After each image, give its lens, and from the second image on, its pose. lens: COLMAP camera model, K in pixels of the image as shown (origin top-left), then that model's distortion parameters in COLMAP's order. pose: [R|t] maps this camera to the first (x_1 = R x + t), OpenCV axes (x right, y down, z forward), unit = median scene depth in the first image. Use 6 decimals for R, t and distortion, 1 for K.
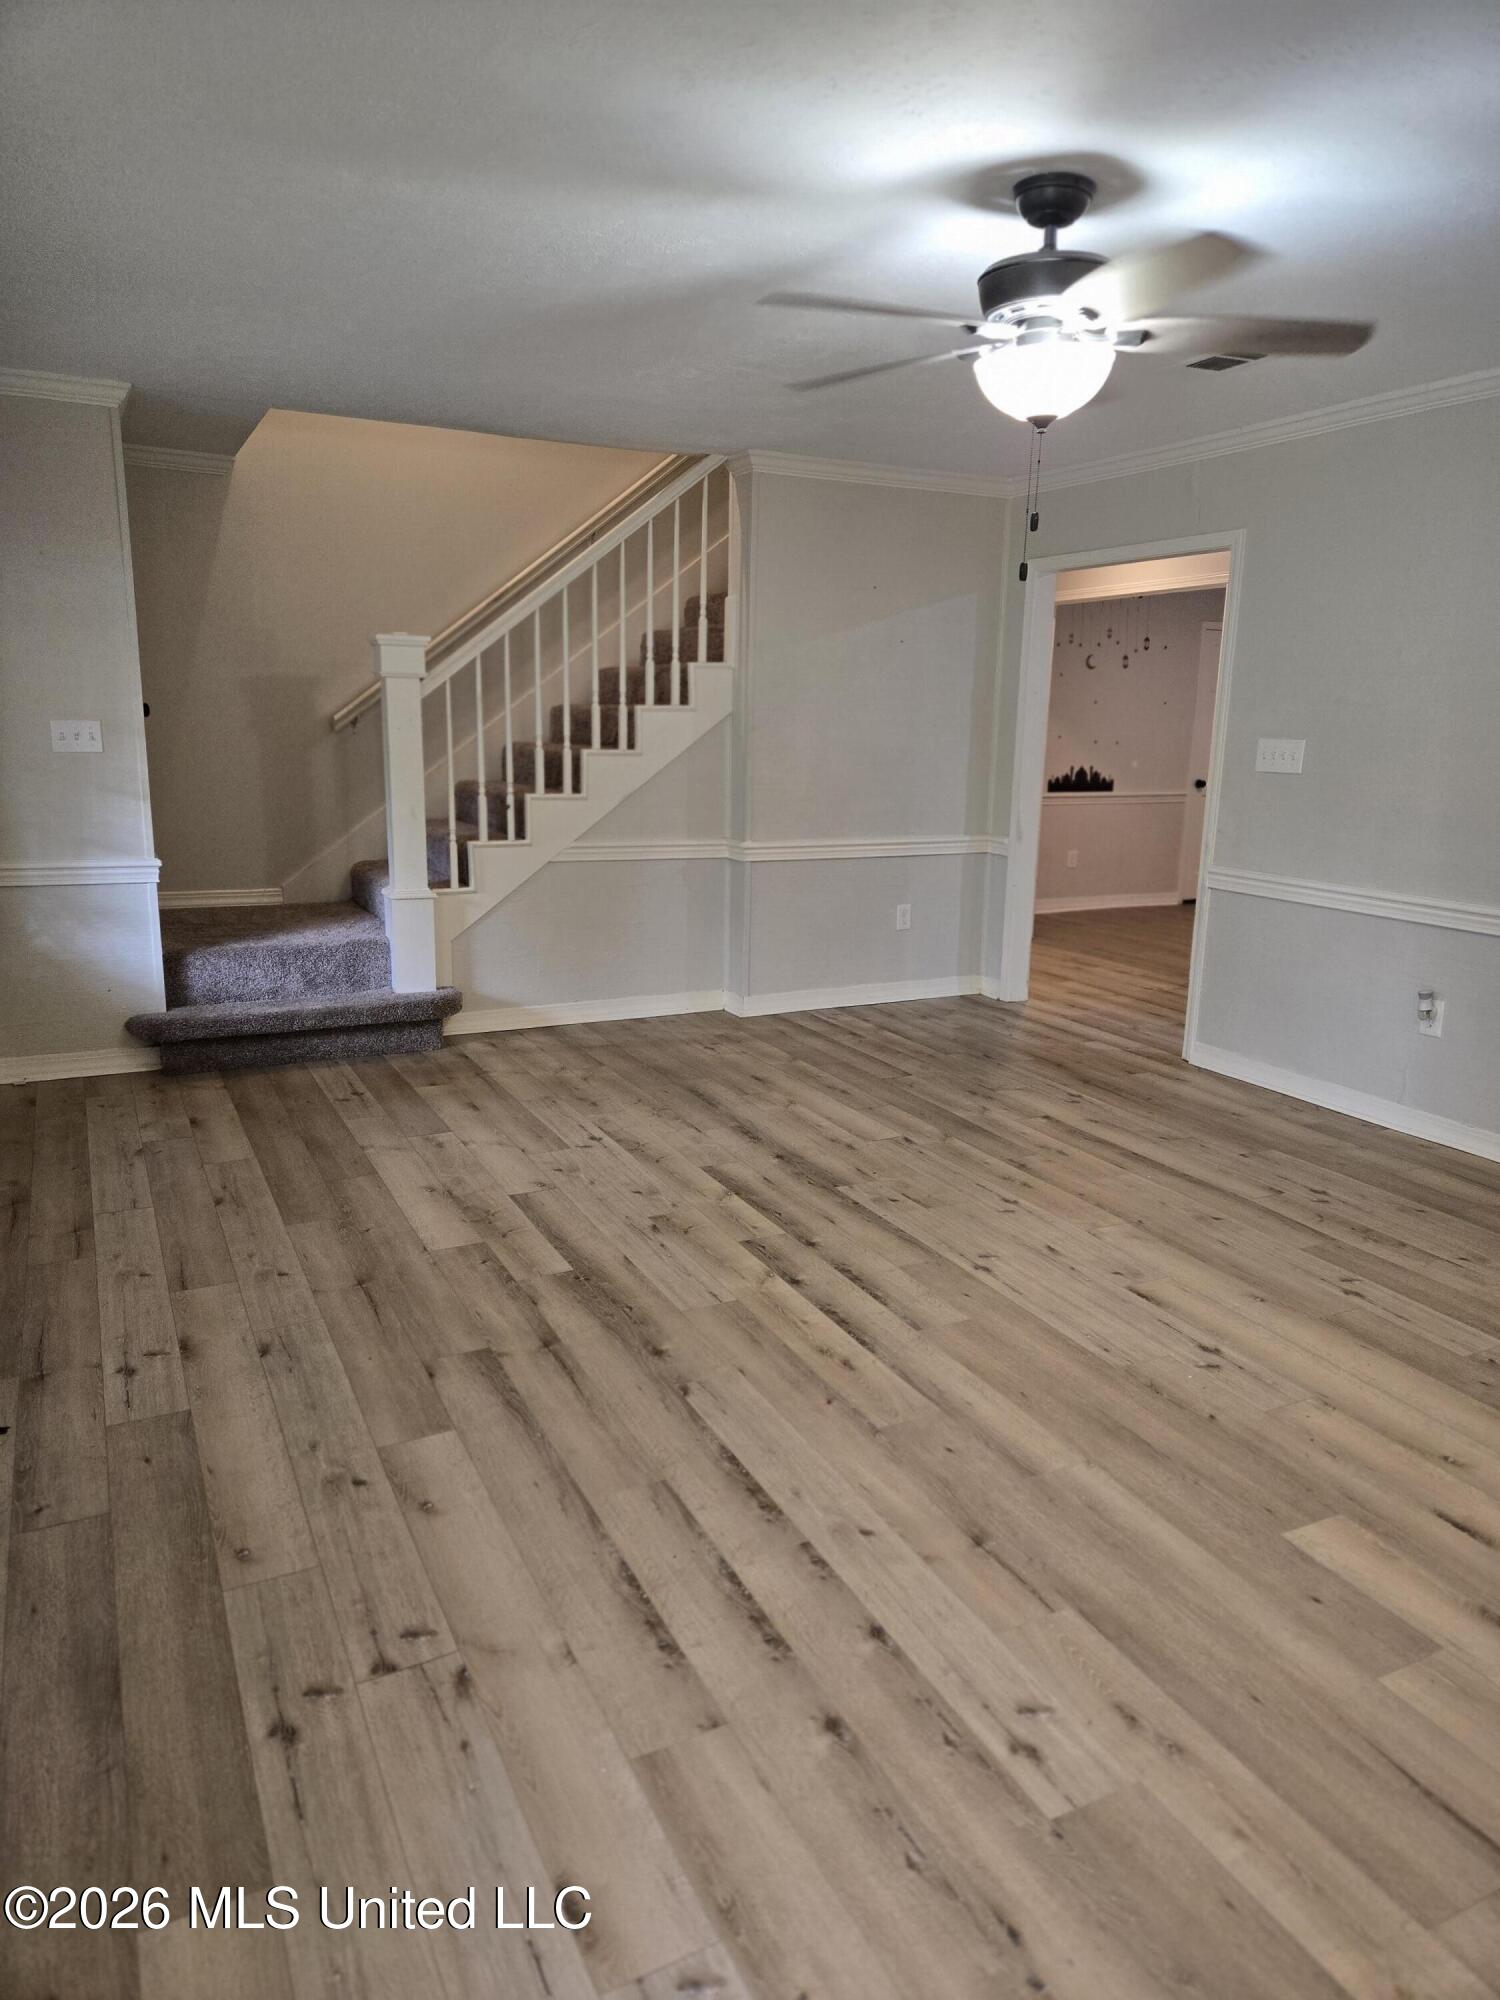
lens RADIAL K [[1325.7, 0, 741.9], [0, 1325.7, 1009.0], [0, 0, 1]] dist [0.080562, -0.073935]
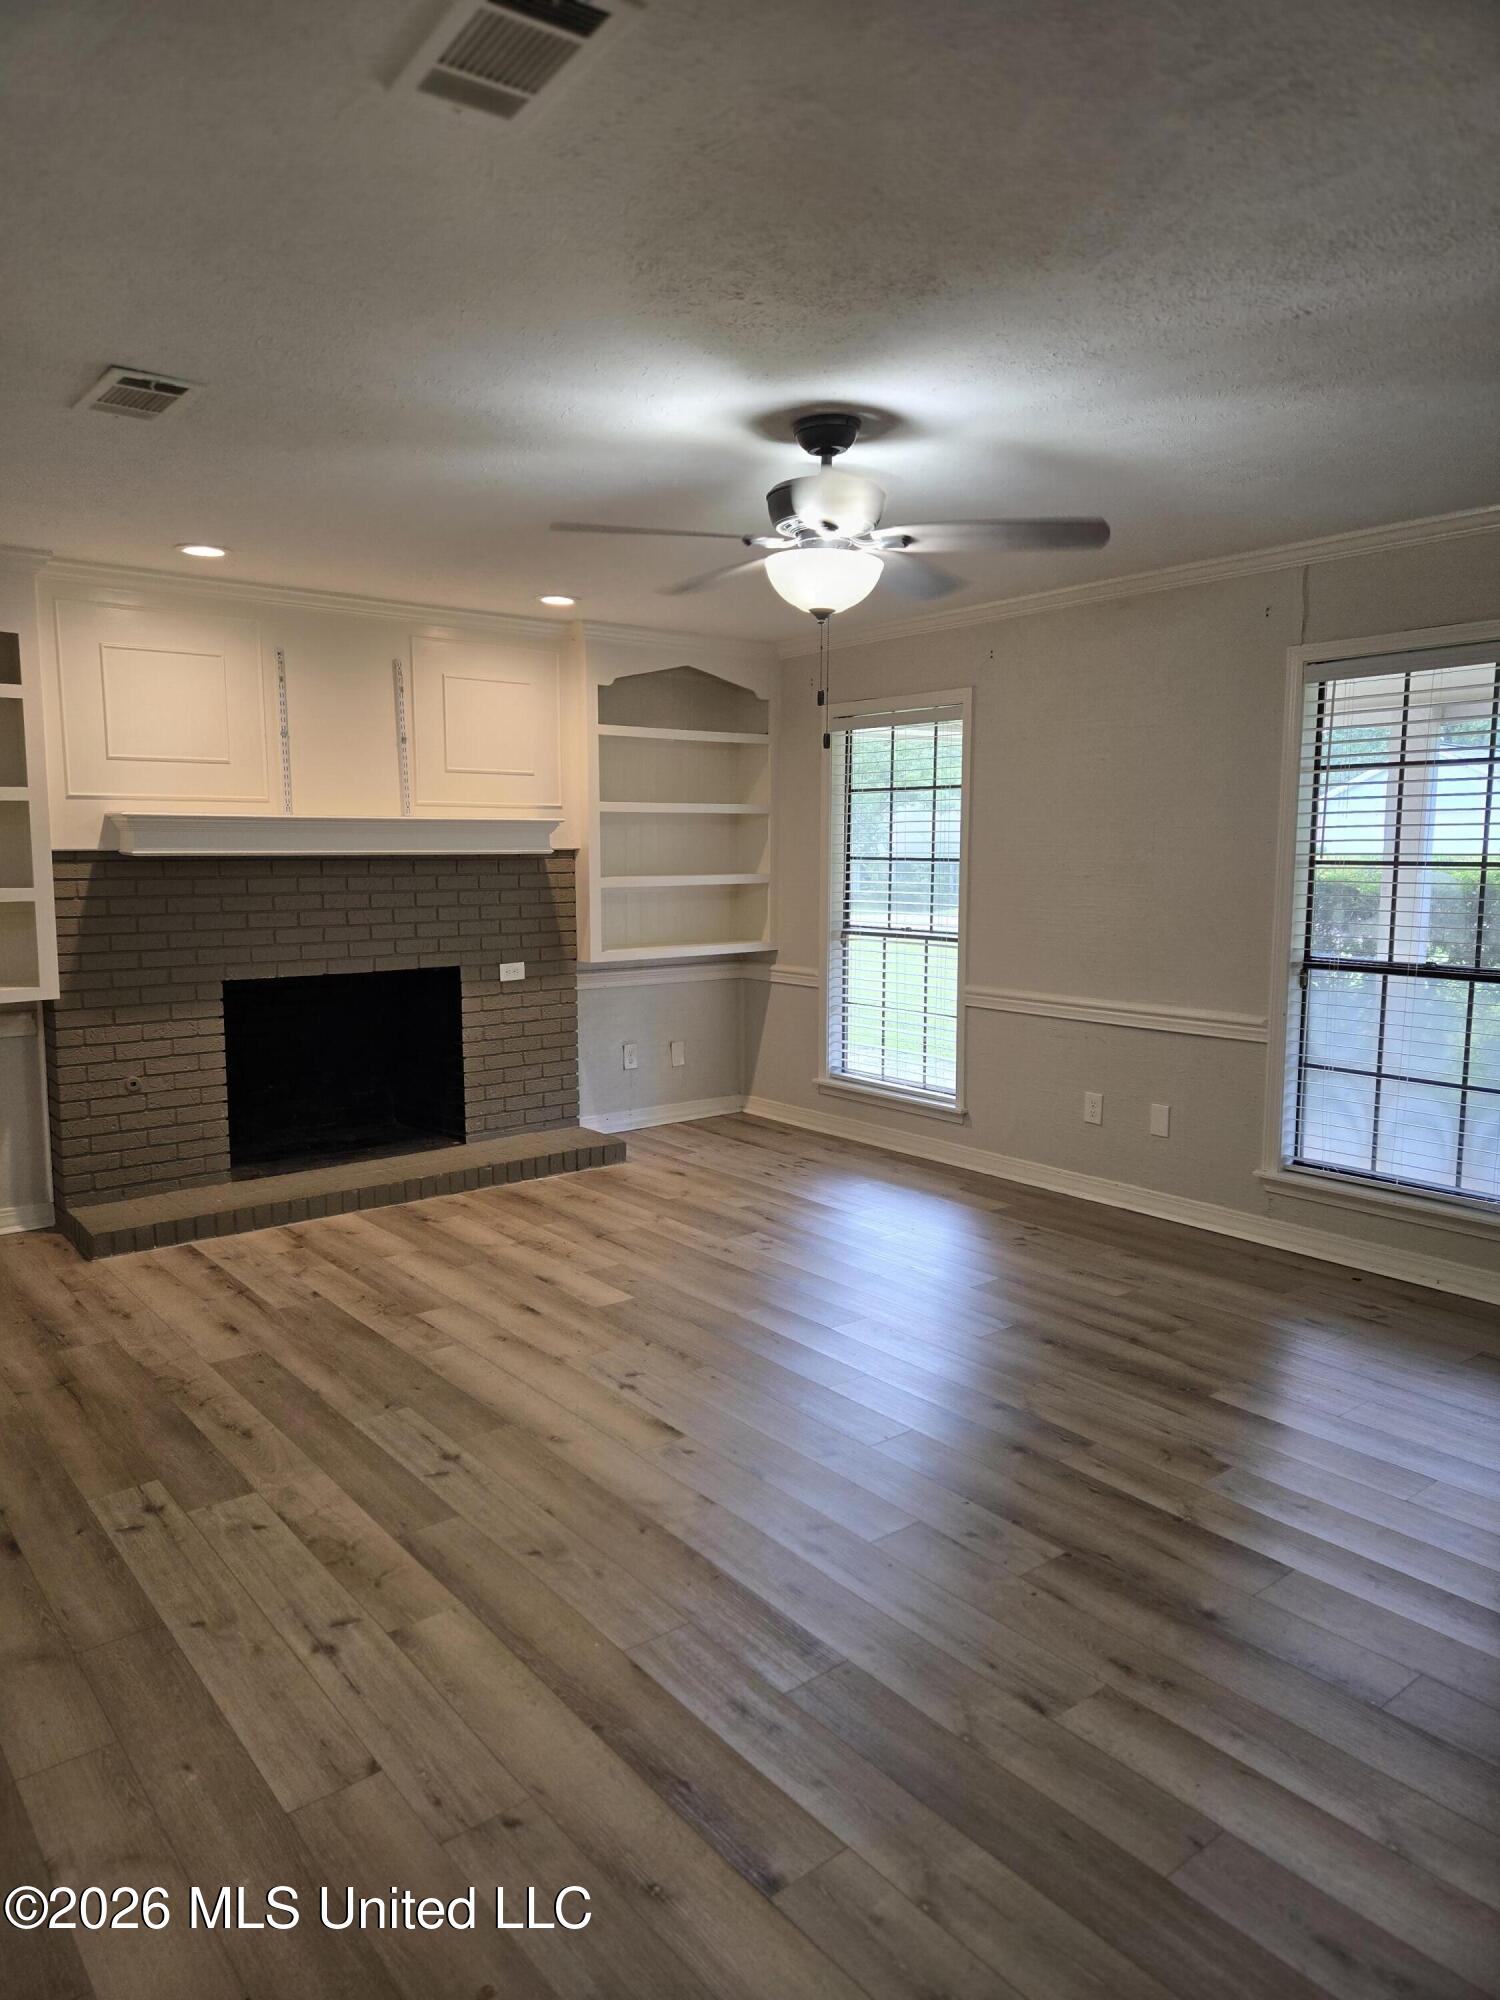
lens RADIAL K [[1325.7, 0, 741.9], [0, 1325.7, 1009.0], [0, 0, 1]] dist [0.080562, -0.073935]
pose [[-0.976698, 0.006808, -0.214511, 0.436607], [-0.066346, 0.940963, 0.331944, -0.397604], [0.204106, 0.338441, -0.918585, 1.734962]]
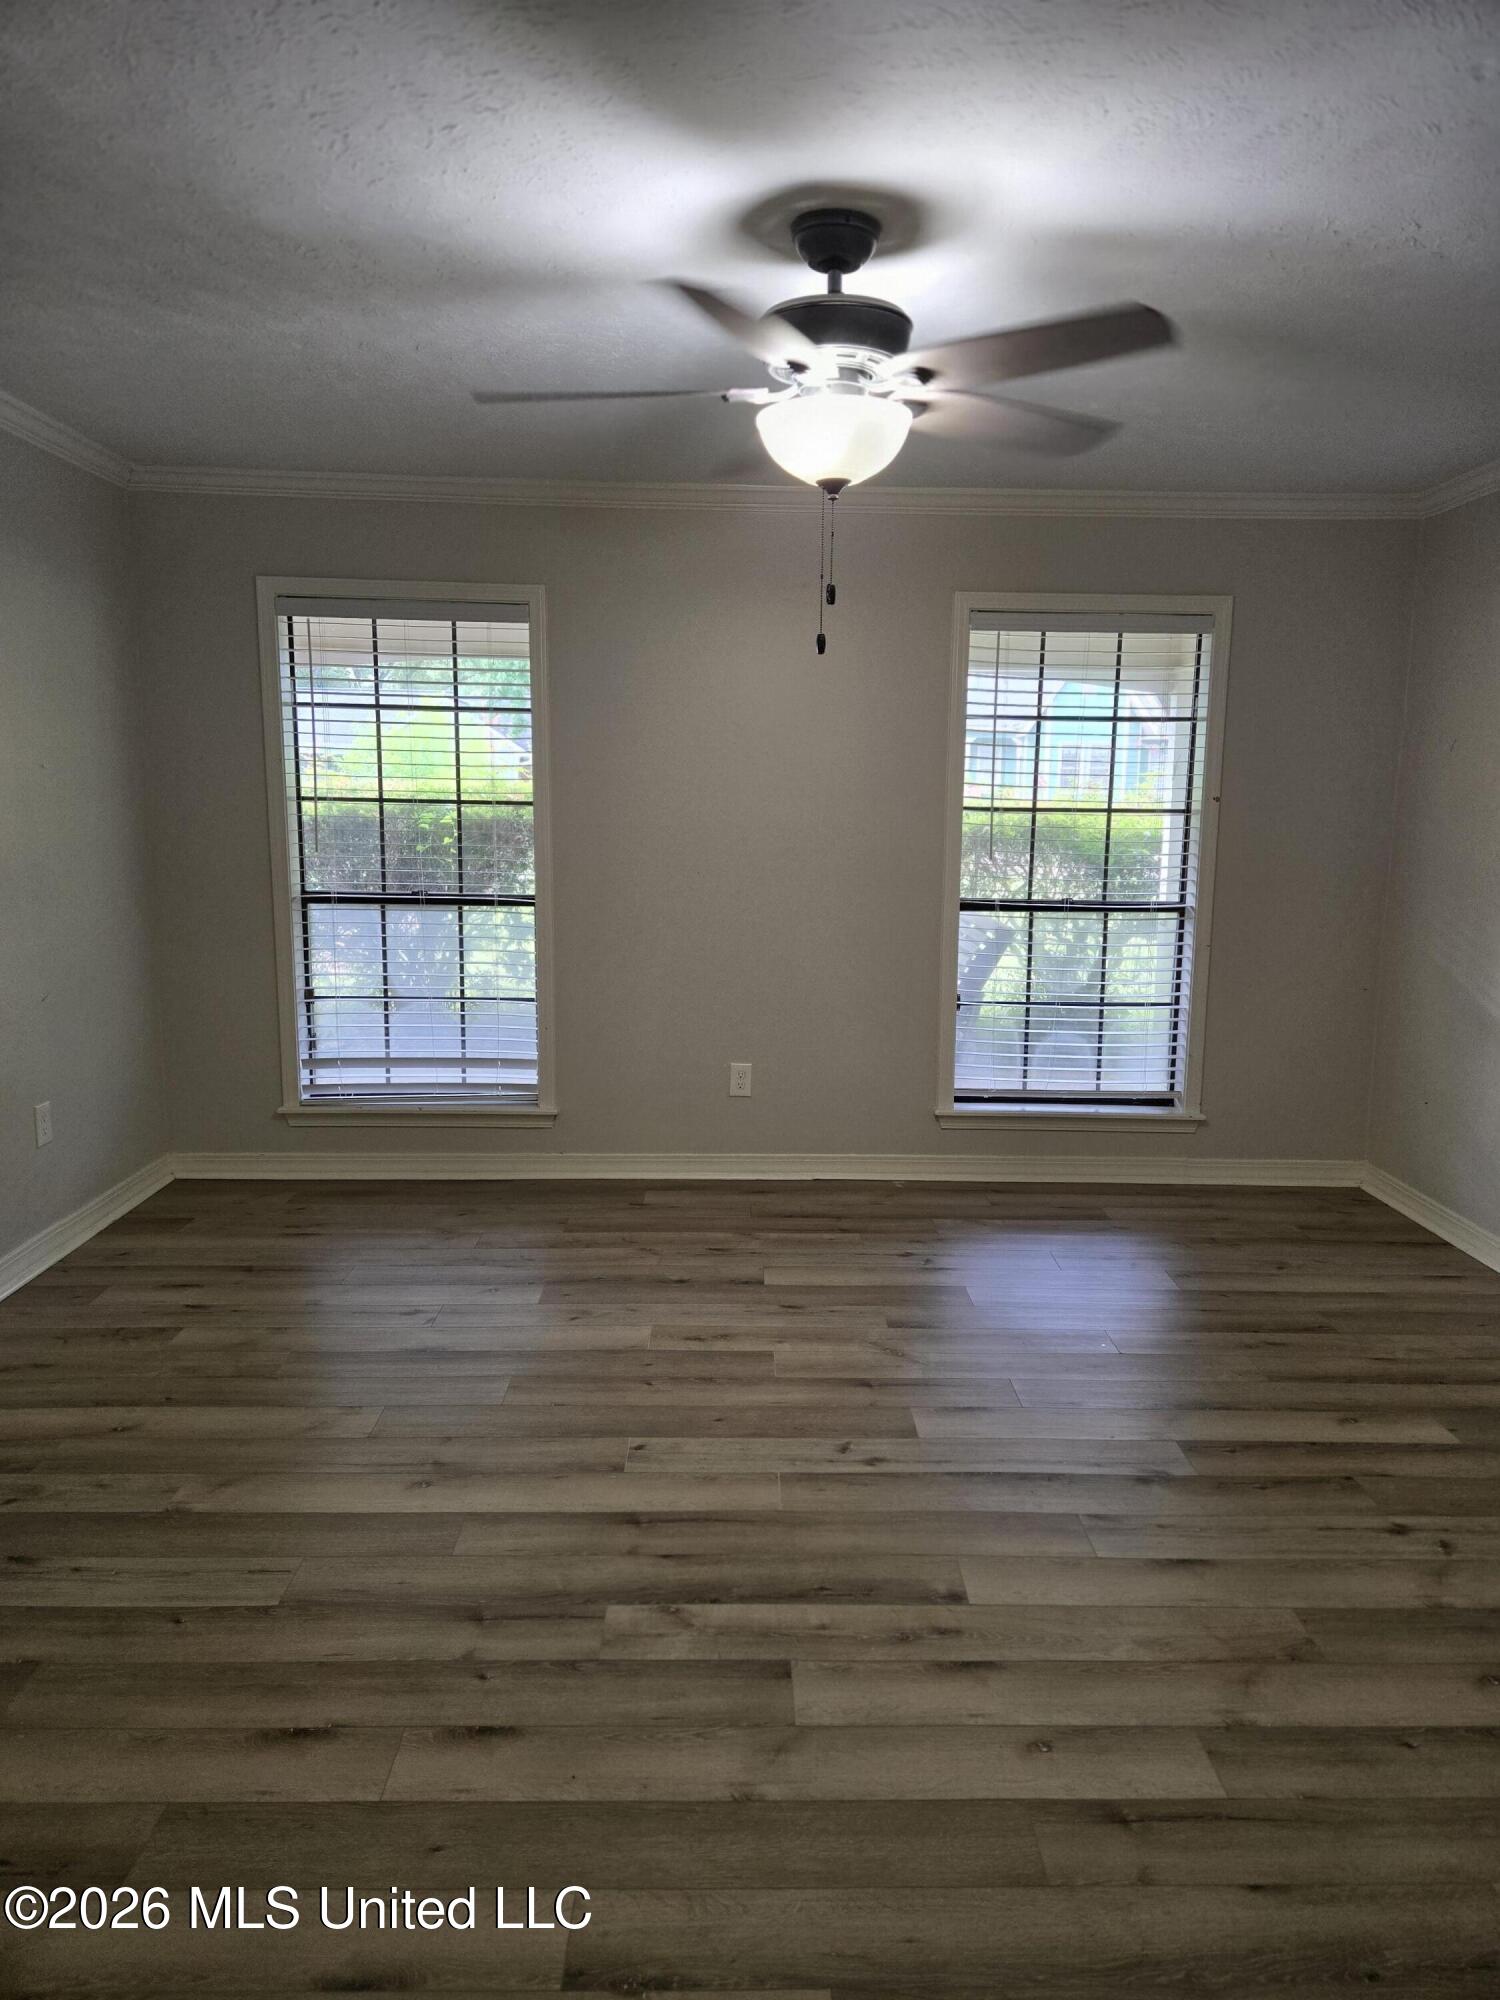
lens RADIAL K [[1325.7, 0, 741.9], [0, 1325.7, 1009.0], [0, 0, 1]] dist [0.080562, -0.073935]
pose [[-0.452907, 0.132164, -0.881707, 0.845990], [-0.215221, 0.943497, 0.251978, -0.262001], [0.865191, 0.303885, -0.398873, 1.121161]]
